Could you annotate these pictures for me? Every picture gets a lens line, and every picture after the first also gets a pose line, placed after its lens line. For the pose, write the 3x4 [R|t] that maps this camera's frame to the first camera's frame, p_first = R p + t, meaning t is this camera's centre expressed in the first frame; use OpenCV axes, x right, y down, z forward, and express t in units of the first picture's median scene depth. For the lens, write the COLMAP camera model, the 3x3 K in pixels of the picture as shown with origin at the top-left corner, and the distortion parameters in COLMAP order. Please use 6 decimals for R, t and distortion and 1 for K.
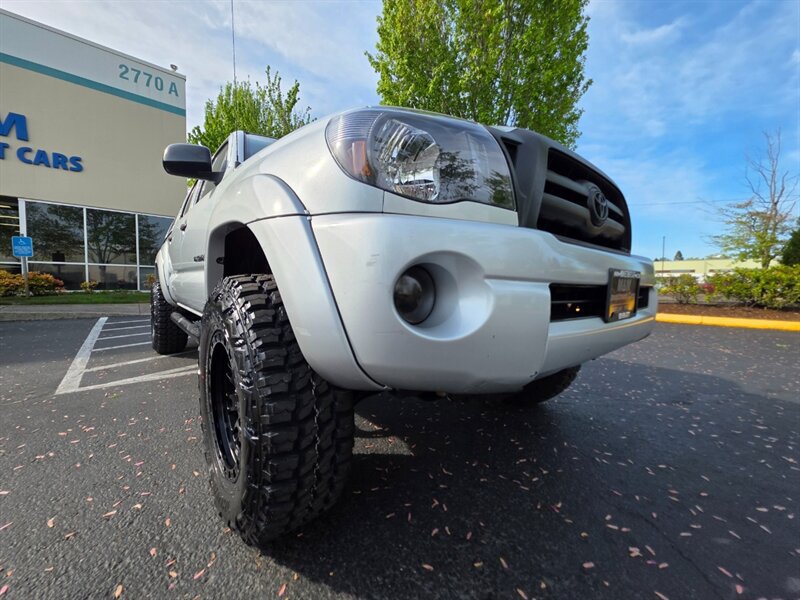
lens RADIAL K [[317.4, 0, 400.6], [0, 317.4, 297.8], [0, 0, 1]] dist [0.004057, -0.000296]
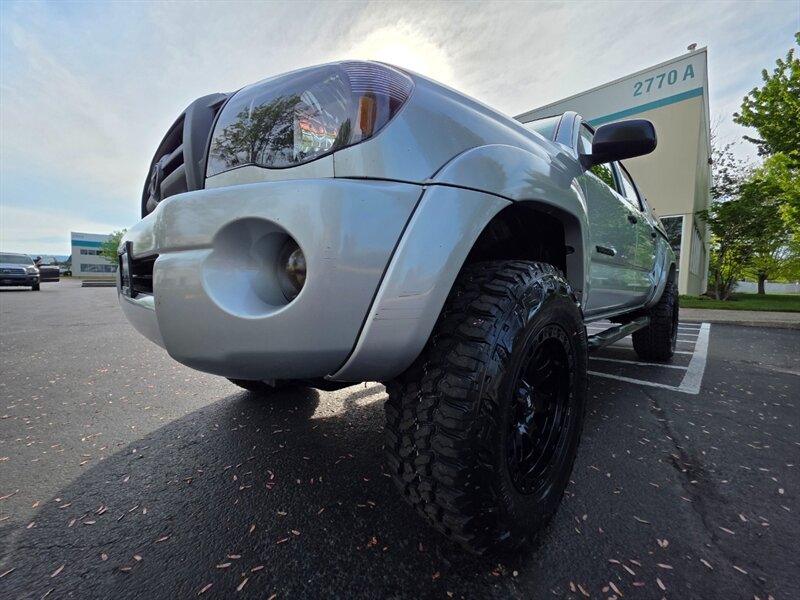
lens RADIAL K [[317.4, 0, 400.6], [0, 317.4, 297.8], [0, 0, 1]] dist [0.004057, -0.000296]
pose [[0.073309, 0.042709, -0.996394, 1.748911], [-0.062066, 0.997341, 0.038183, -0.020521], [0.995376, 0.059043, 0.075765, 1.765106]]
